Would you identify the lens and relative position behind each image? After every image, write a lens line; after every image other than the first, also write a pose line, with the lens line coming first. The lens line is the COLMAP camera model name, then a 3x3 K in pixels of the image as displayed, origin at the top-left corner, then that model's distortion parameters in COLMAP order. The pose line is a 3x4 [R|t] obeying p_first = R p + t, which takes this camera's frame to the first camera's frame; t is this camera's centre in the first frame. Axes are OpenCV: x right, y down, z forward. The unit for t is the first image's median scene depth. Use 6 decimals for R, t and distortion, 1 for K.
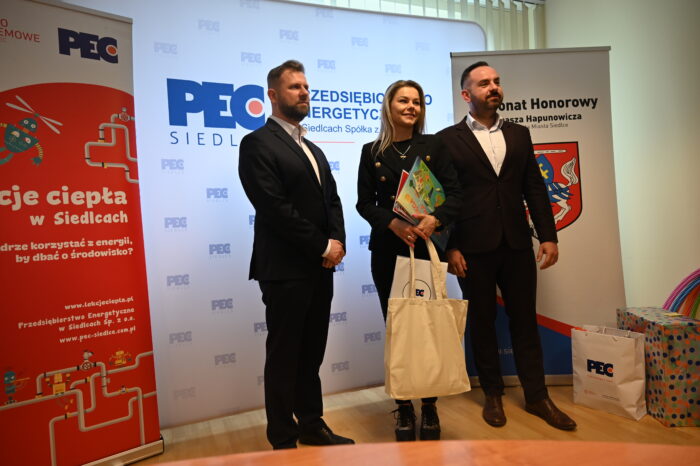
lens RADIAL K [[468.3, 0, 352.7], [0, 468.3, 233.0], [0, 0, 1]] dist [-0.001854, -0.000920]
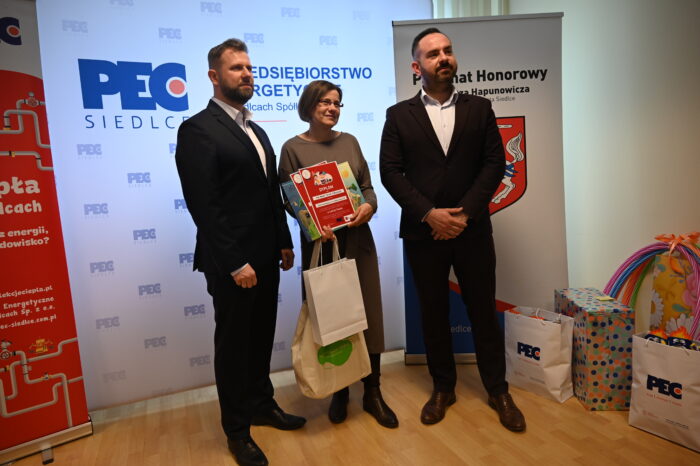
lens RADIAL K [[468.3, 0, 348.5], [0, 468.3, 232.8], [0, 0, 1]] dist [-0.001854, -0.000920]
pose [[0.999838, -0.004475, -0.017443, 0.168382], [0.006087, 0.995602, 0.093483, -0.060815], [0.016948, -0.093574, 0.995468, 0.022685]]
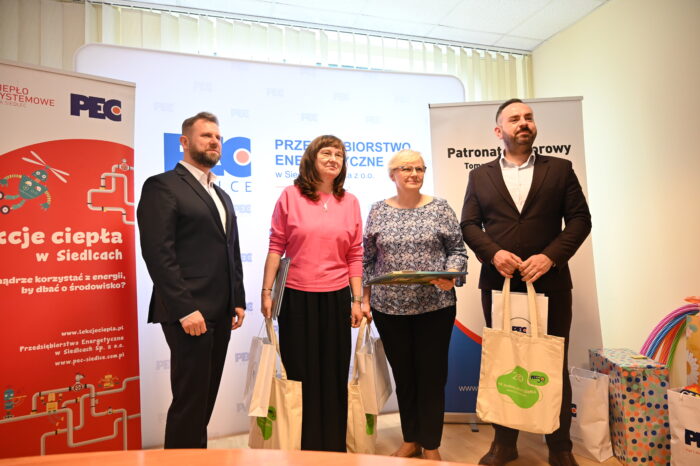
lens RADIAL K [[468.3, 0, 350.8], [0, 468.3, 233.2], [0, 0, 1]] dist [-0.001854, -0.000920]
pose [[0.996890, 0.008483, -0.078351, 0.145301], [-0.014089, 0.997357, -0.071278, -0.011684], [0.077540, 0.072161, 0.994374, -0.078866]]
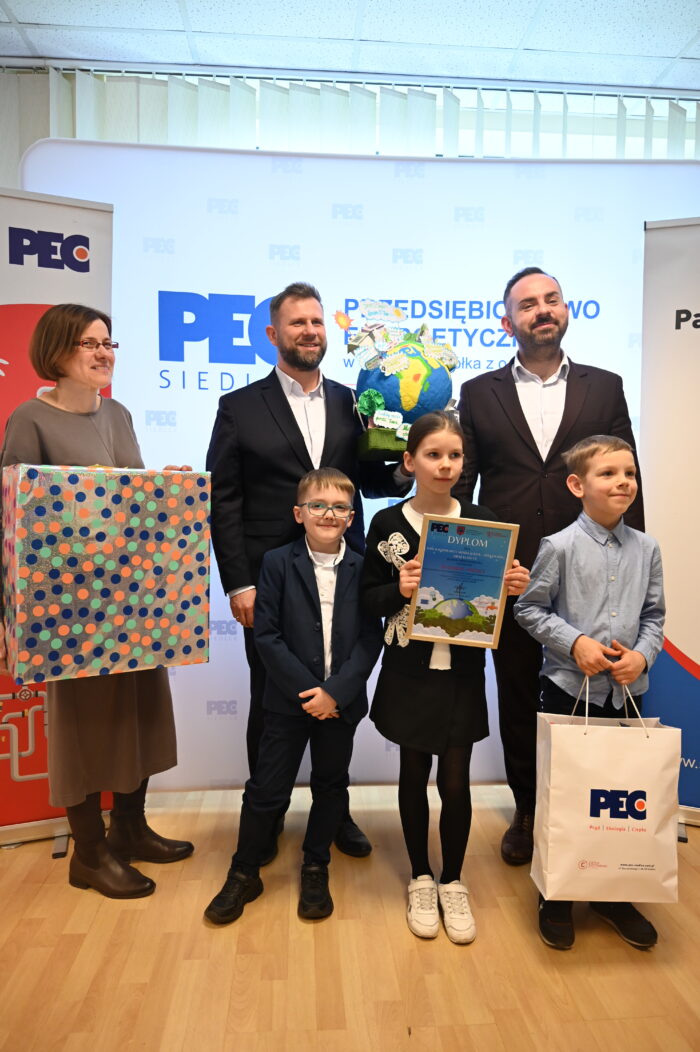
lens RADIAL K [[703.7, 0, 347.8], [0, 703.7, 533.1], [0, 0, 1]] dist [-0.001854, -0.000920]
pose [[0.946579, 0.078960, -0.312657, 0.205858], [-0.062188, 0.996057, 0.063272, -0.060775], [0.316420, -0.040448, 0.947756, 0.104162]]
